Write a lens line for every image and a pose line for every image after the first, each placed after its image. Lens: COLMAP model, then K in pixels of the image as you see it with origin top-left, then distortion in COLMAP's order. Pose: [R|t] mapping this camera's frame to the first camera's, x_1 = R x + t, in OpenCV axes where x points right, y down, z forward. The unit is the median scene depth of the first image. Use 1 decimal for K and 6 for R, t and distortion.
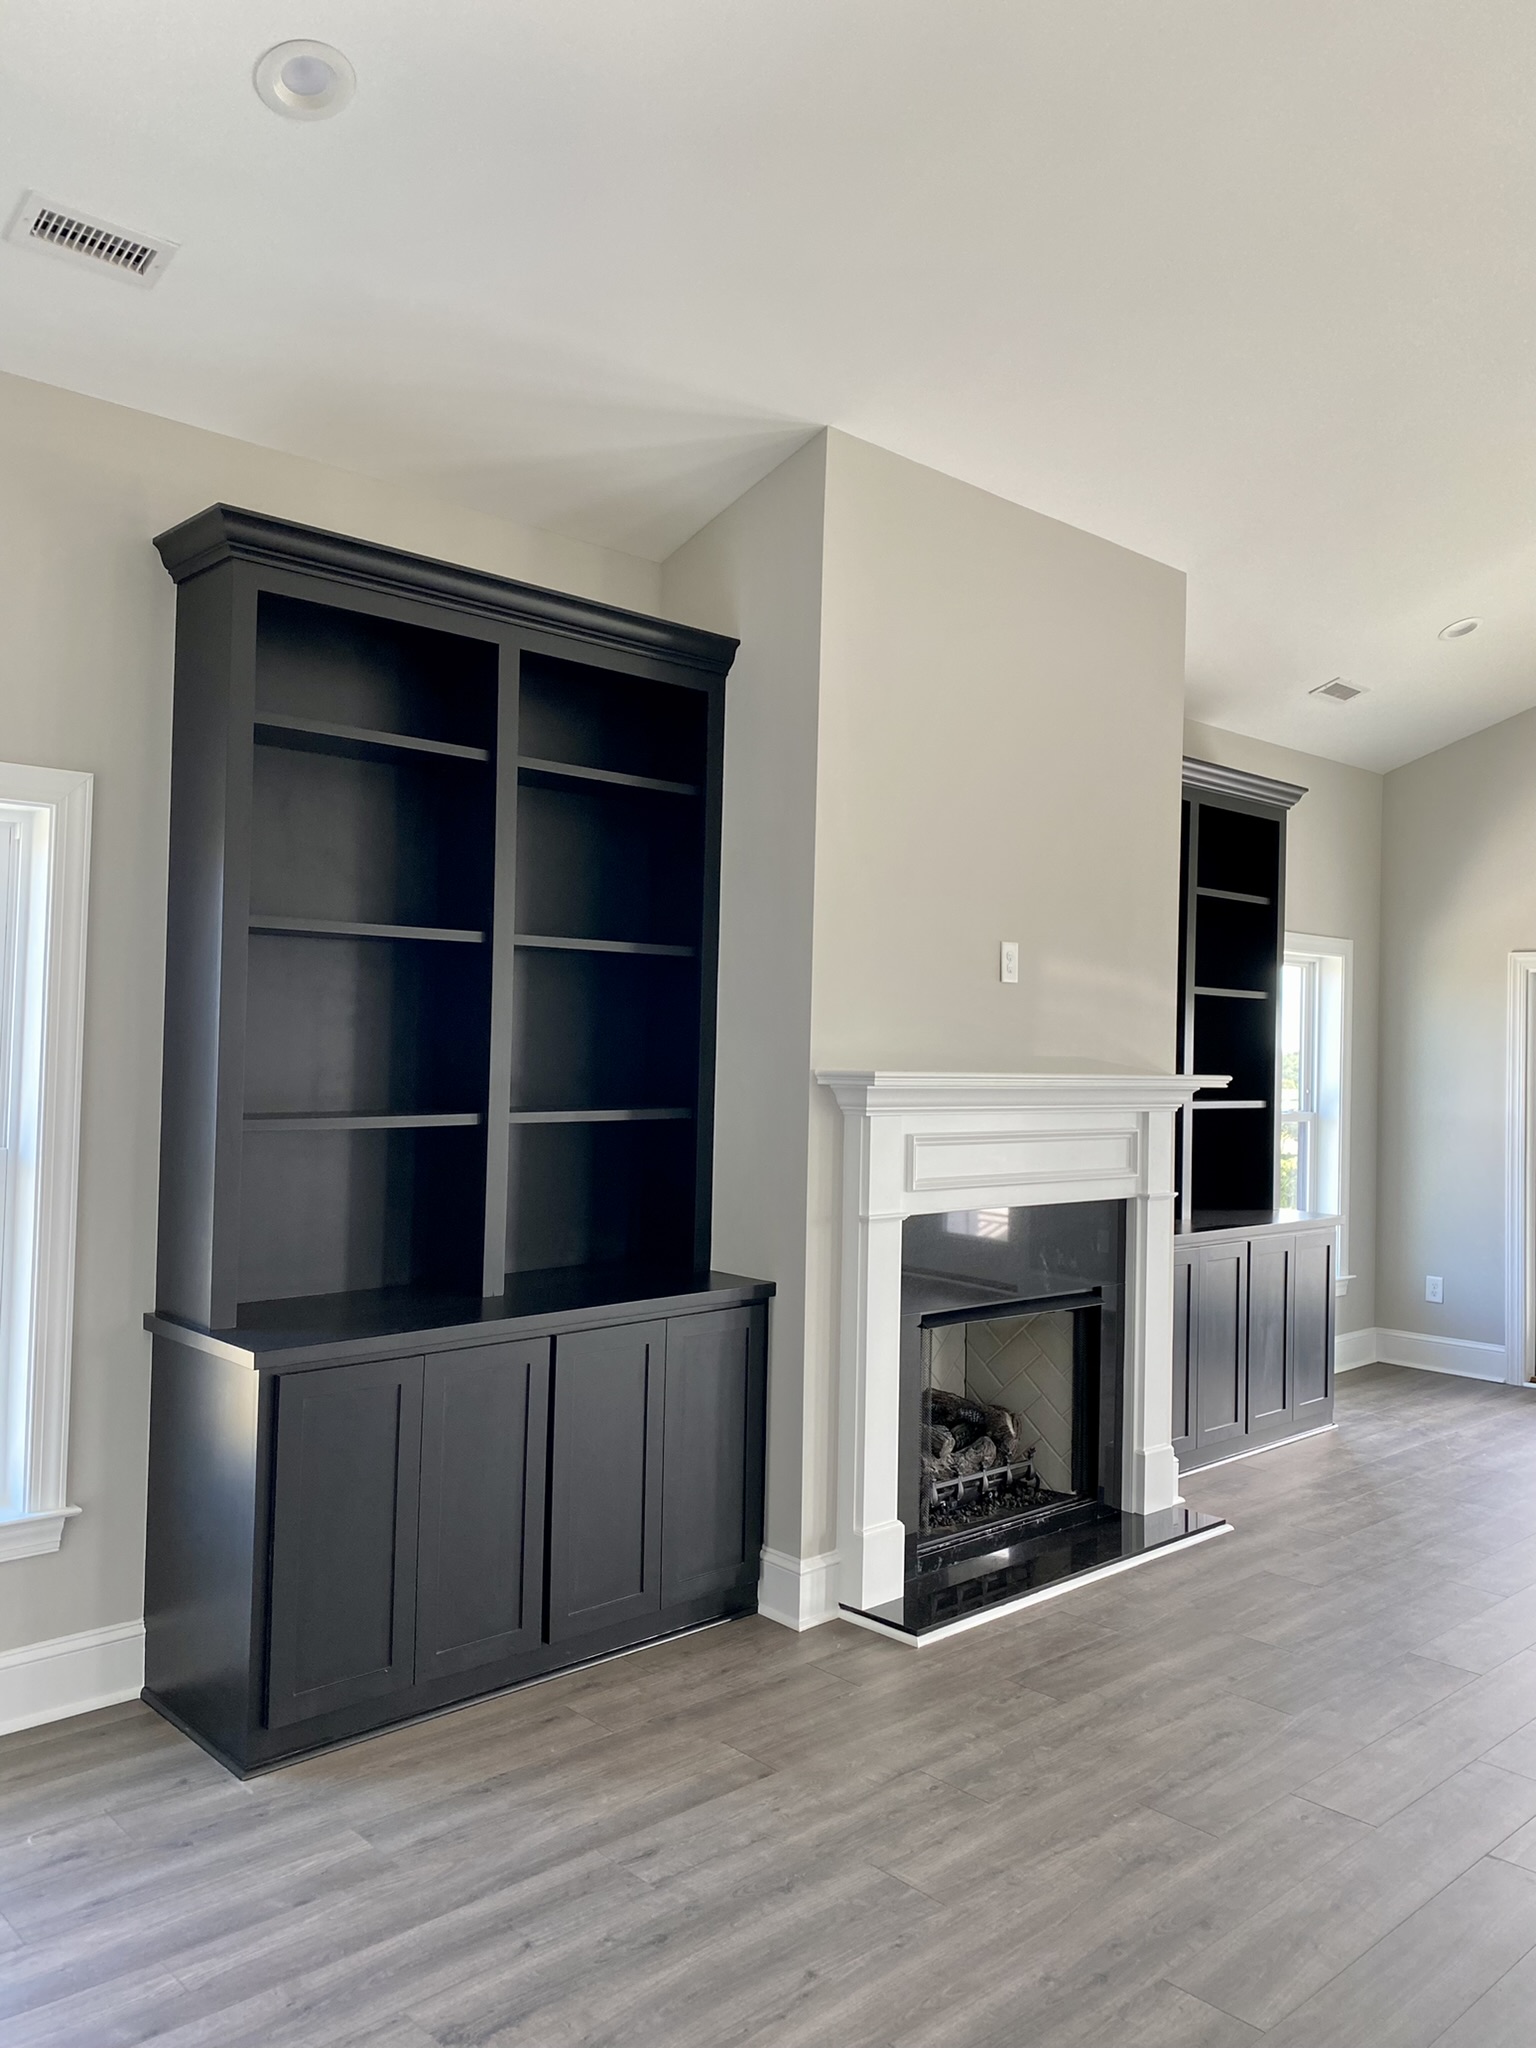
lens RADIAL K [[1525.3, 0, 768.0], [0, 1525.3, 1024.0], [0, 0, 1]] dist [0.044731, -0.050380]
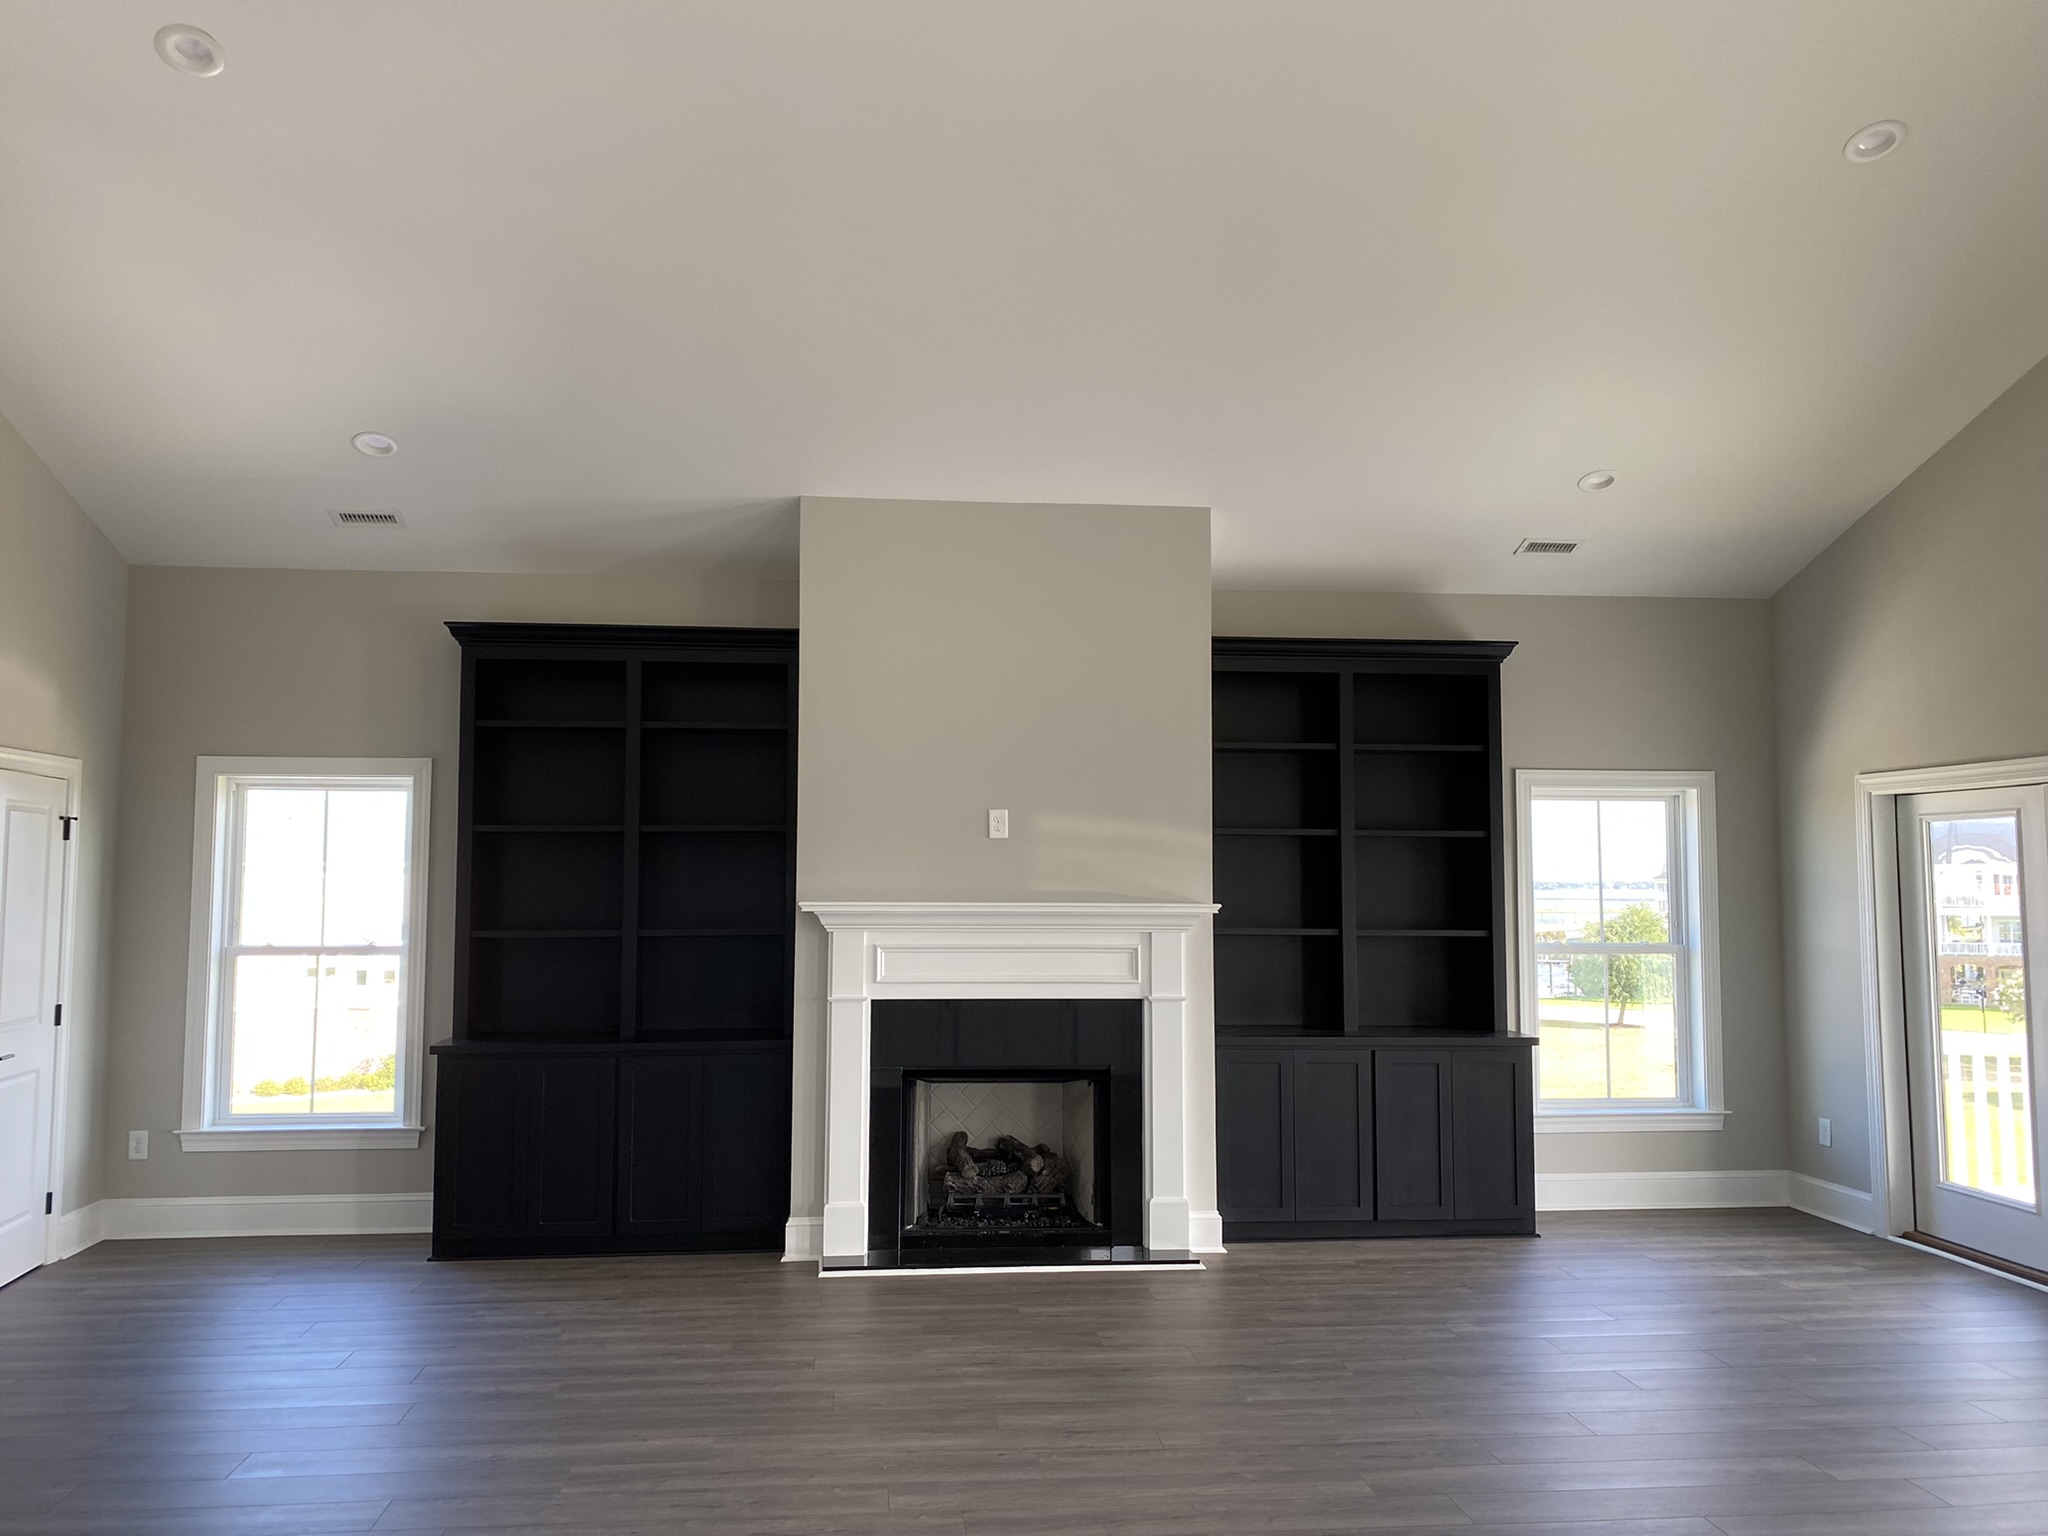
lens RADIAL K [[1525.3, 0, 1027.8], [0, 1525.3, 769.5], [0, 0, 1]] dist [0.044731, -0.050380]
pose [[0.799885, -0.068672, -0.596212, 1.012670], [0.024710, 0.996358, -0.081609, 0.024775], [0.599645, 0.050545, 0.798668, -0.105671]]
